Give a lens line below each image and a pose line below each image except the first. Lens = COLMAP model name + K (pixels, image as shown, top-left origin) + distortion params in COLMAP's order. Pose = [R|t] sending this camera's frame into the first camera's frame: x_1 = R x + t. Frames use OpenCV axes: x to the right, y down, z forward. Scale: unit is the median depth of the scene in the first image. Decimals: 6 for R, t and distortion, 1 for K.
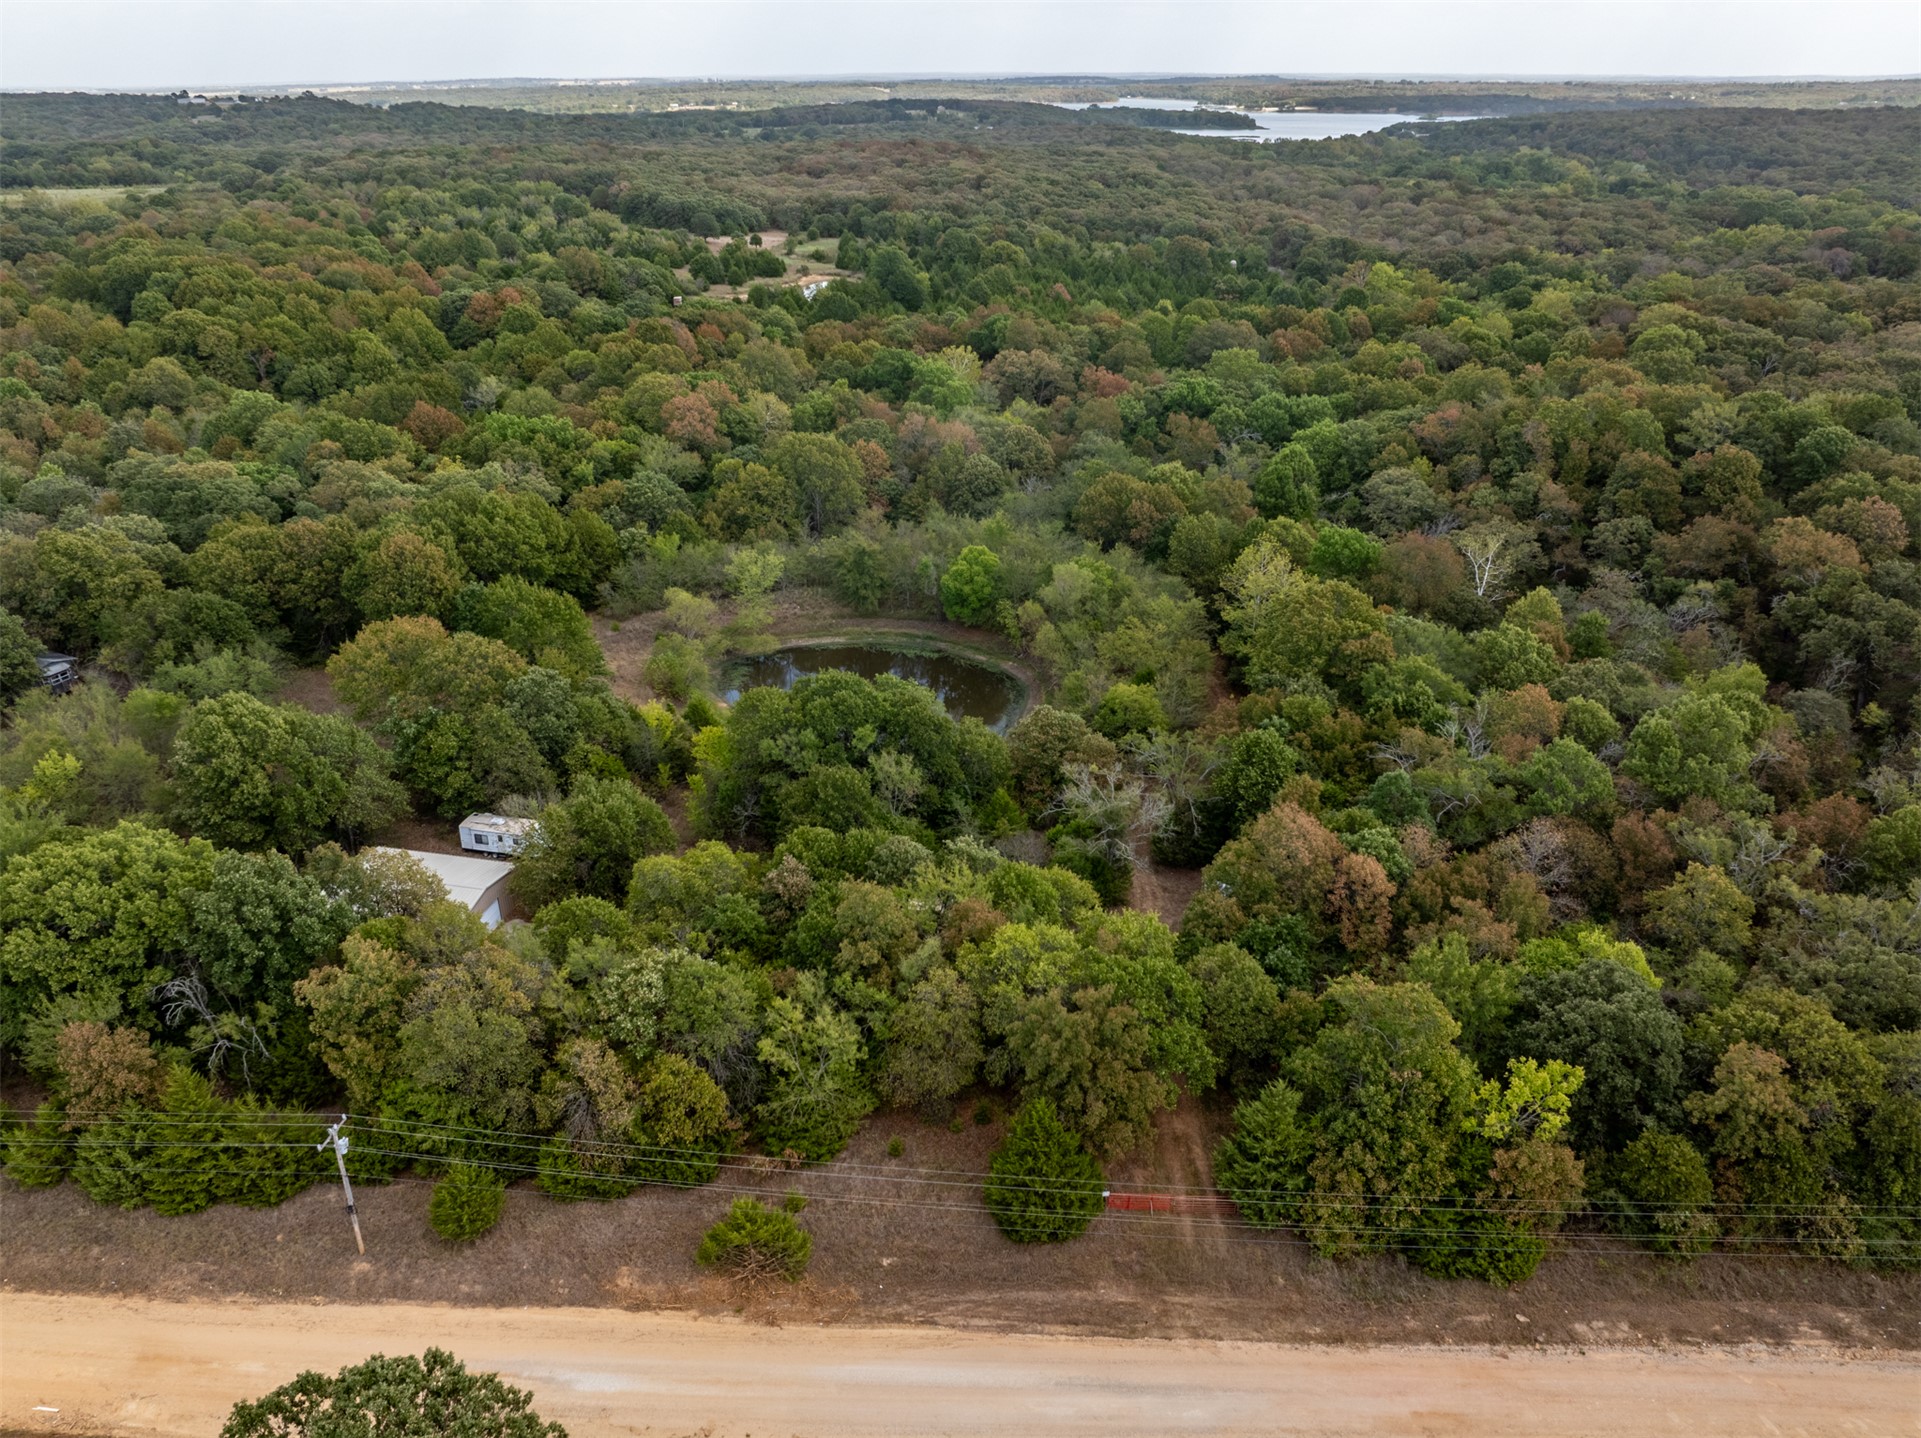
lens RADIAL K [[1350.4, 0, 967.8], [0, 1350.4, 718.1], [0, 0, 1]] dist [-0.064507, 0.041614]
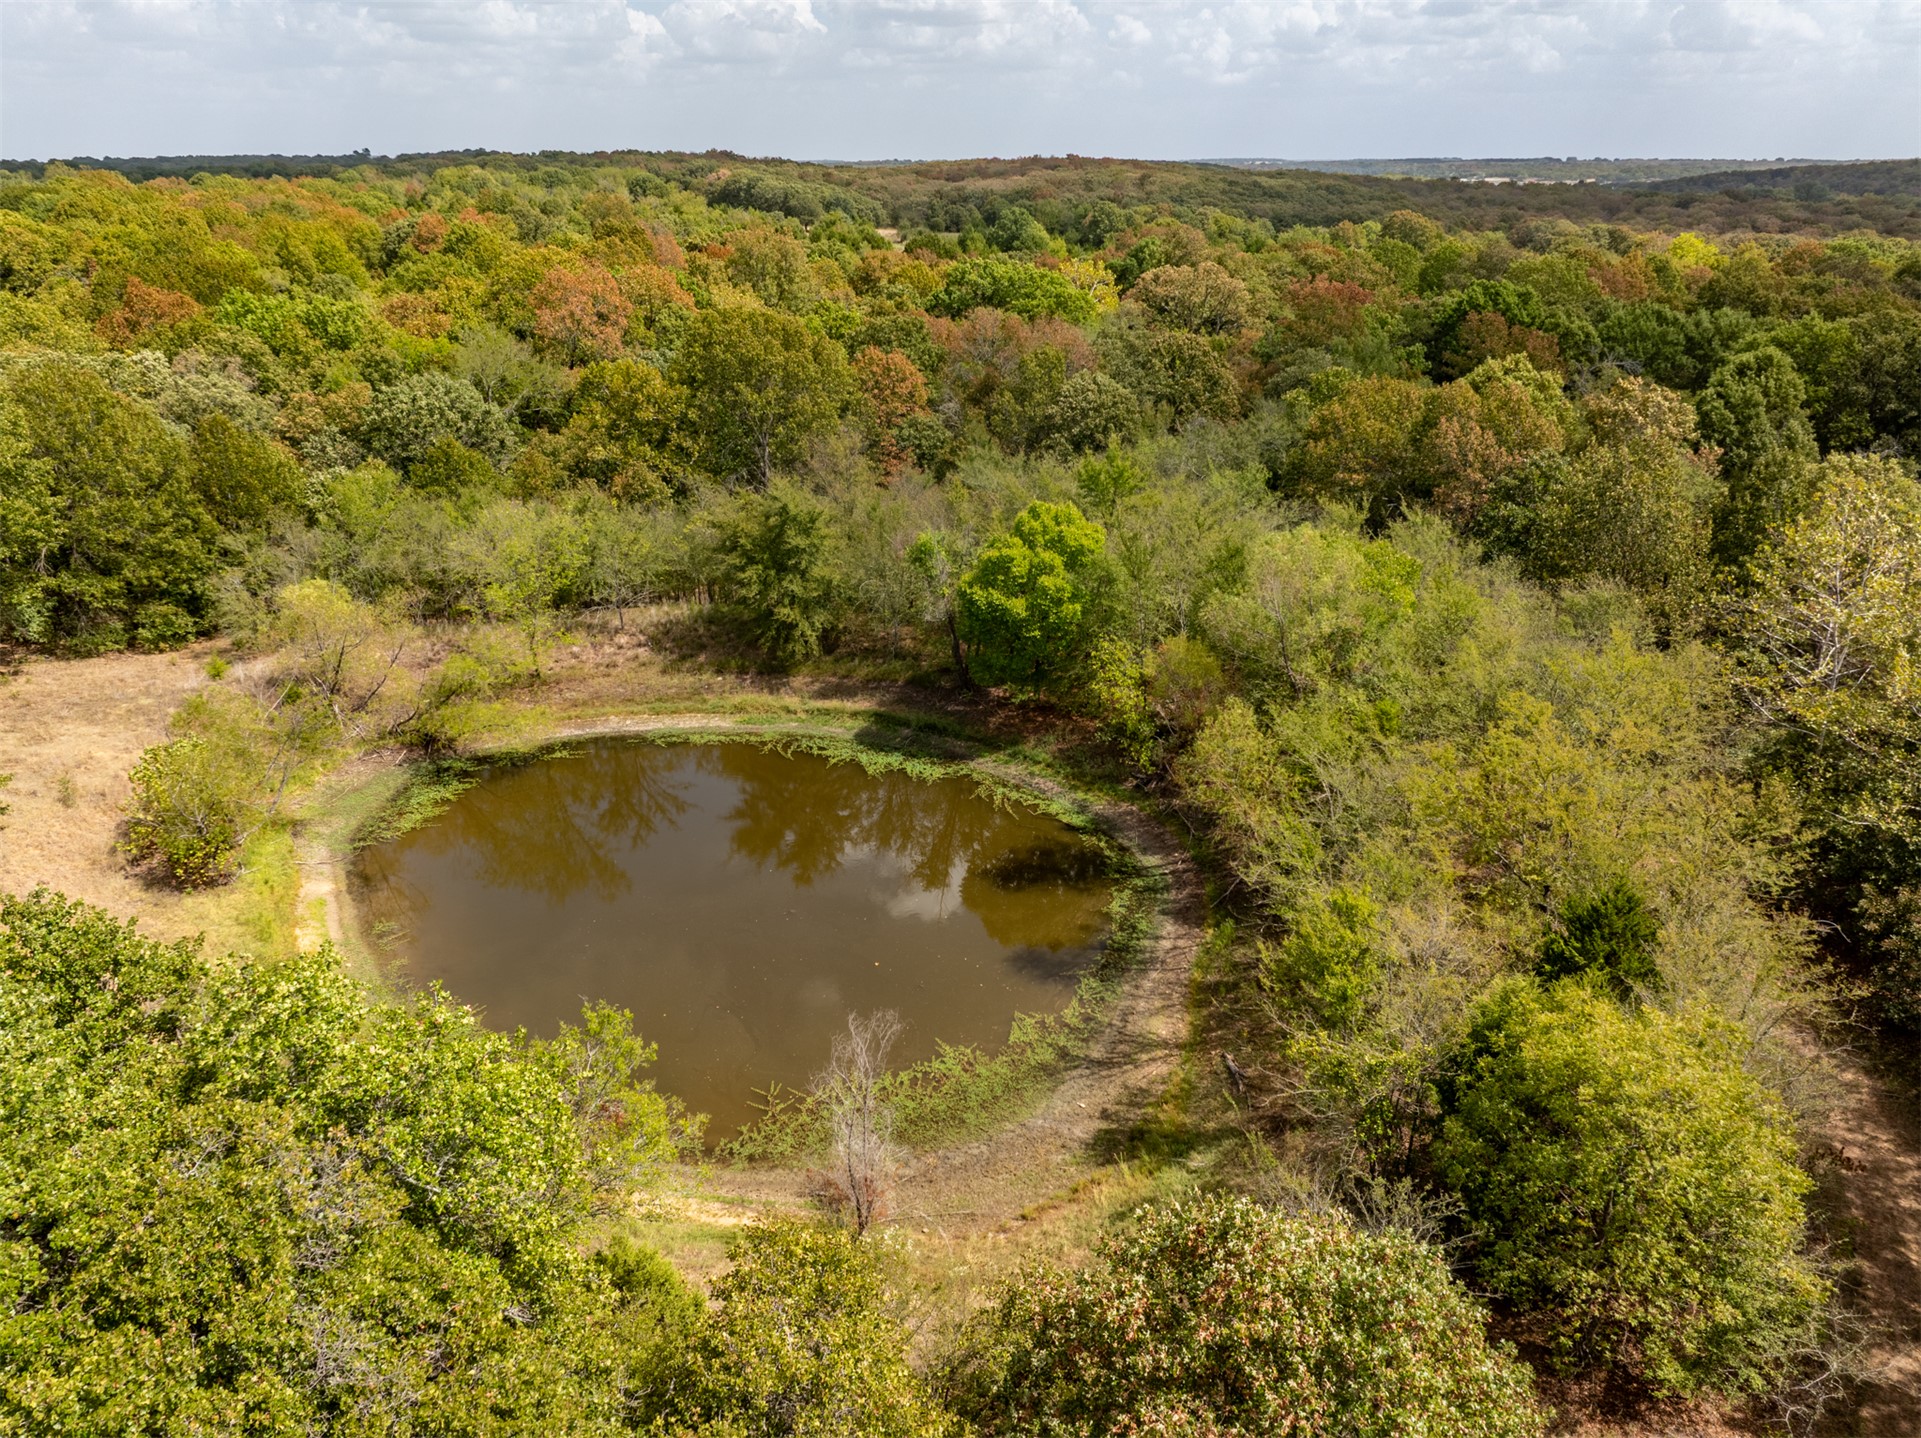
lens RADIAL K [[1350.4, 0, 967.8], [0, 1350.4, 718.1], [0, 0, 1]] dist [-0.064507, 0.041614]
pose [[0.993126, 0.043275, -0.108759, 0.027761], [-0.049333, 0.997341, -0.053635, -0.041679], [0.106149, 0.058632, 0.992620, 0.605004]]
